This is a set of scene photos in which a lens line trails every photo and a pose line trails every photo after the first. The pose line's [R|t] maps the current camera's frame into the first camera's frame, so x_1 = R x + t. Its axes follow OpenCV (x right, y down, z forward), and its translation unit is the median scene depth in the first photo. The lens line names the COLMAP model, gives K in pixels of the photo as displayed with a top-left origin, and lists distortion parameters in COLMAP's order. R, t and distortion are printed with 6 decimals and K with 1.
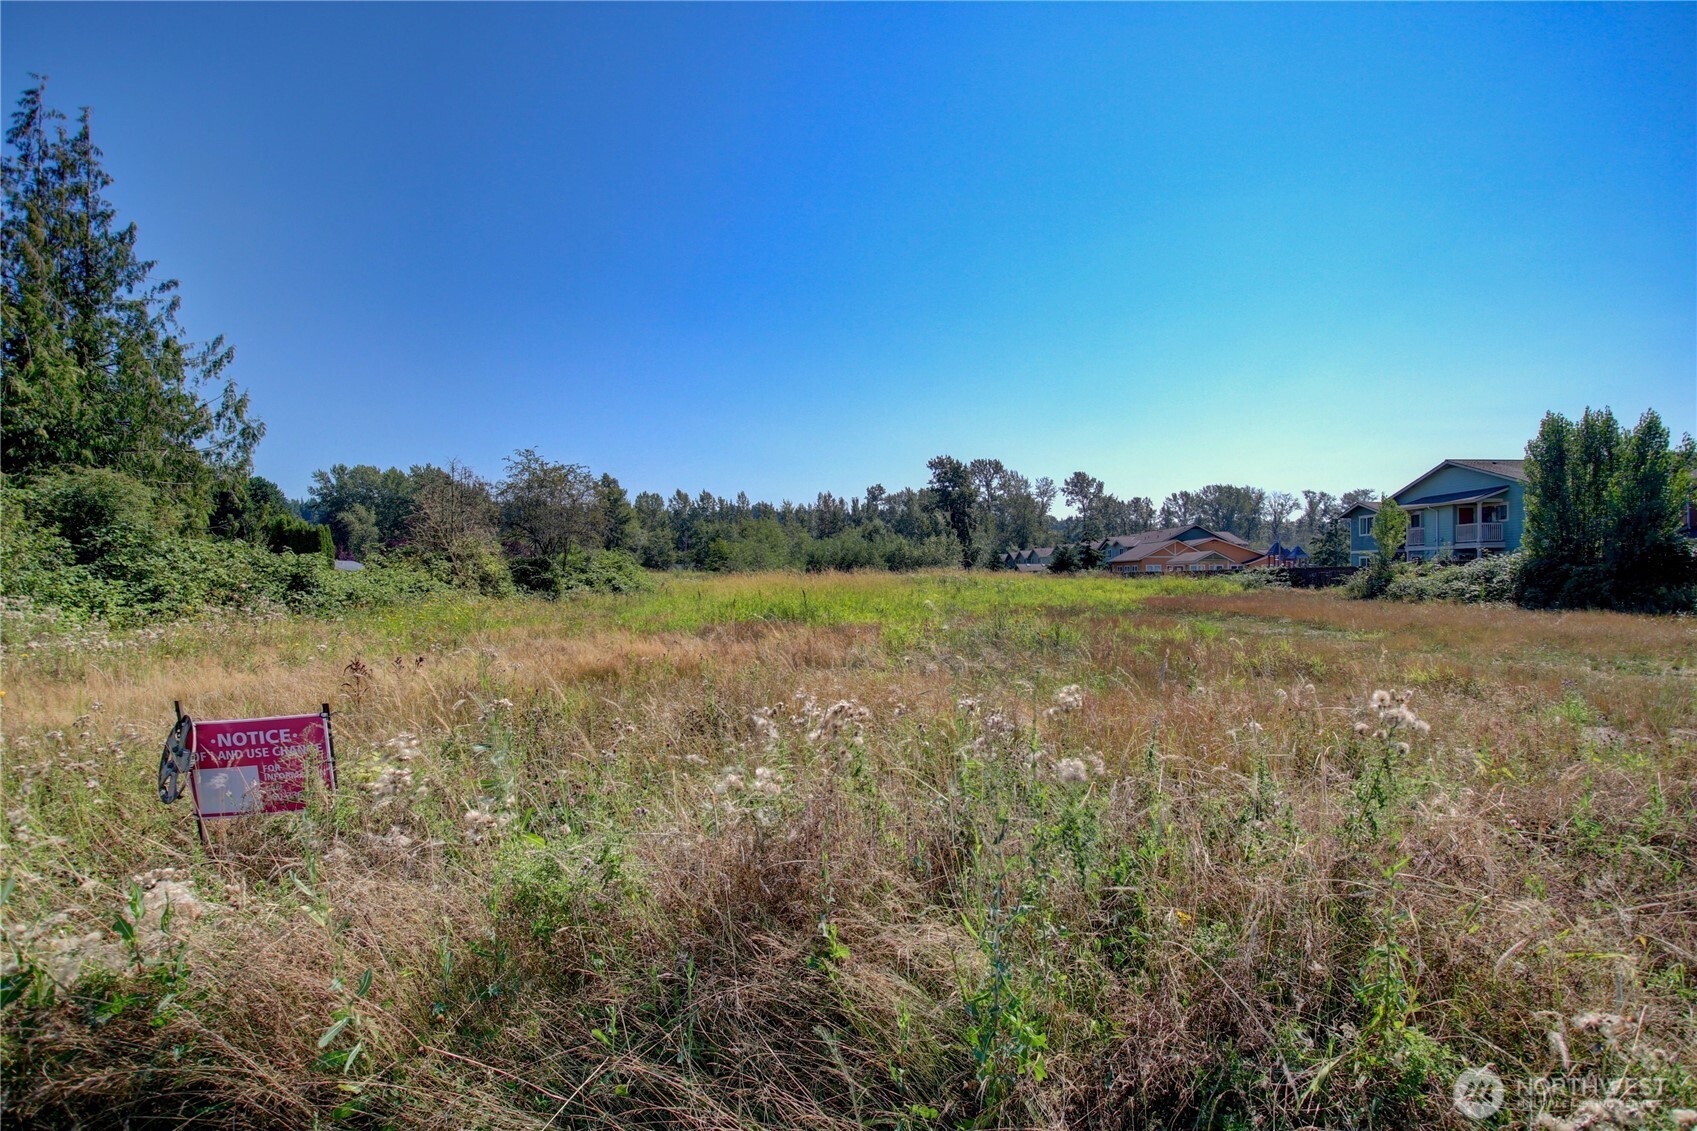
lens RADIAL K [[786.0, 0, 846.4], [0, 786.0, 574.5], [0, 0, 1]] dist [0.004366, -0.018625]
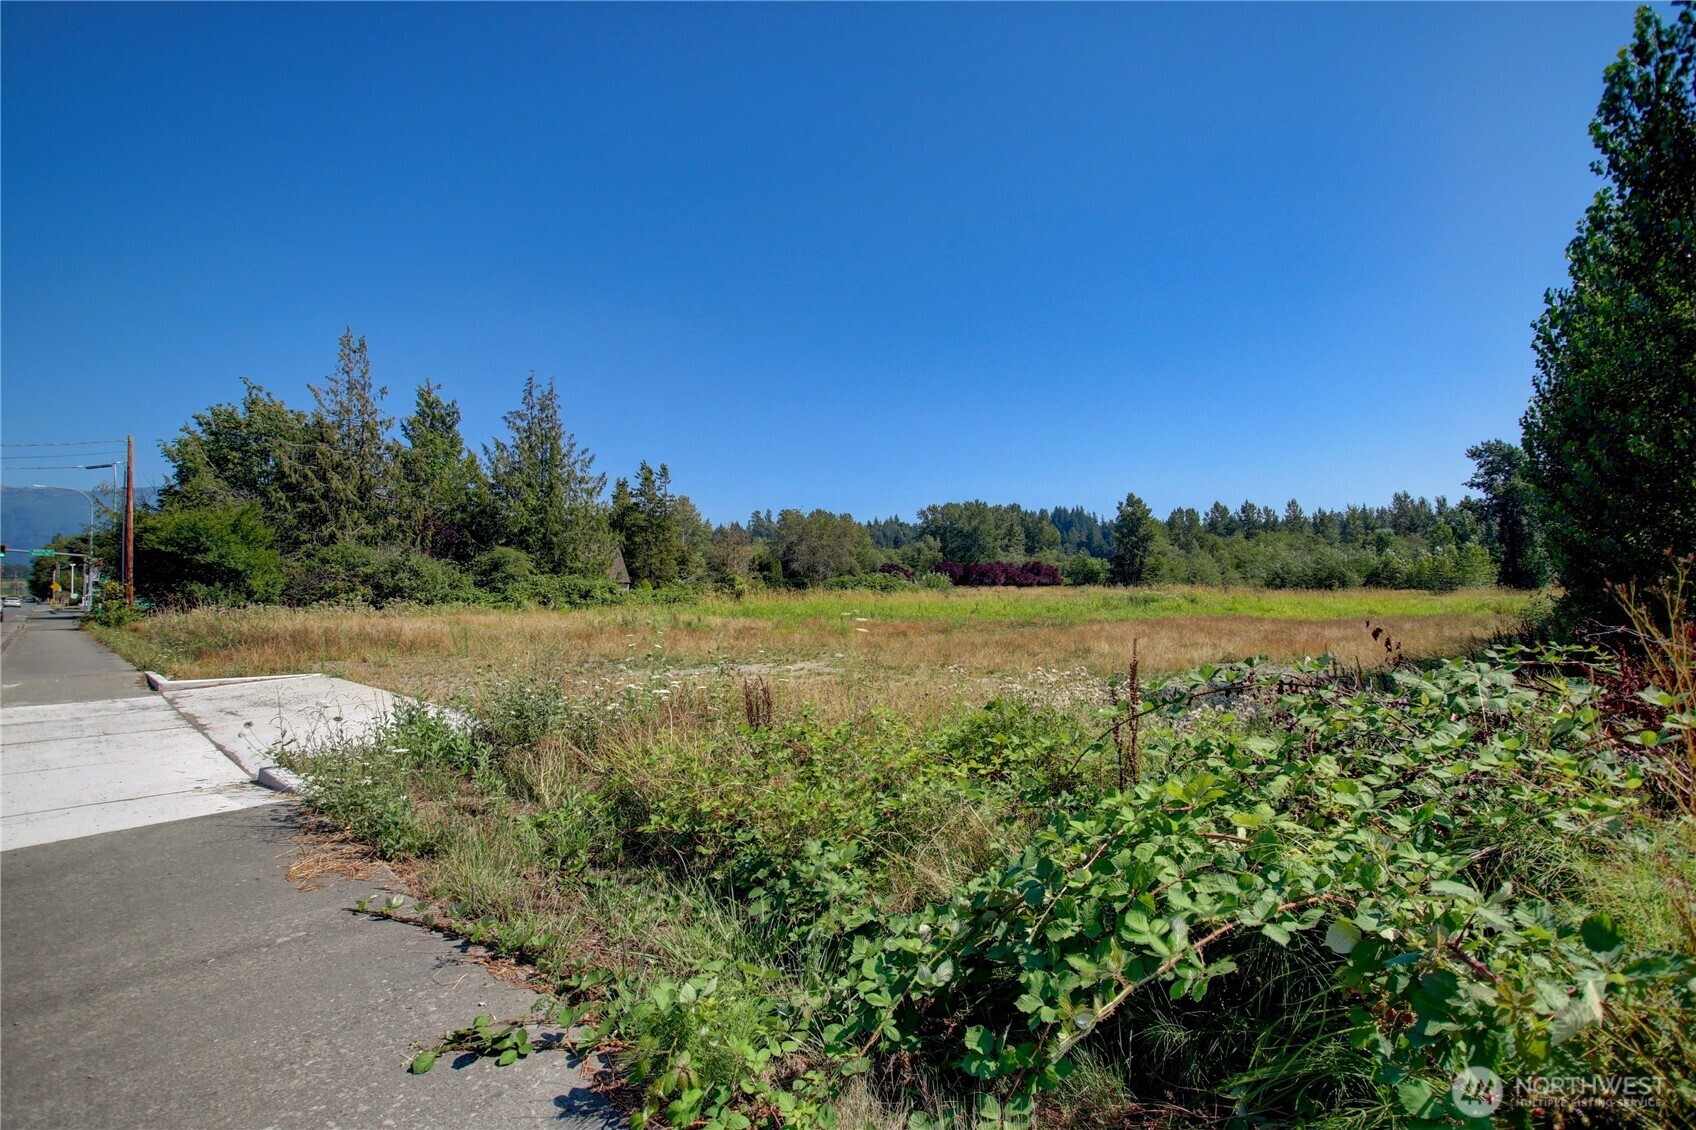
lens RADIAL K [[785.6, 0, 849.0], [0, 785.6, 577.4], [0, 0, 1]] dist [0.004366, -0.018625]
pose [[0.725900, -0.010882, -0.687714, 0.207959], [-0.001090, 0.999855, -0.016973, -0.000246], [0.687800, 0.013071, 0.725783, -0.007380]]
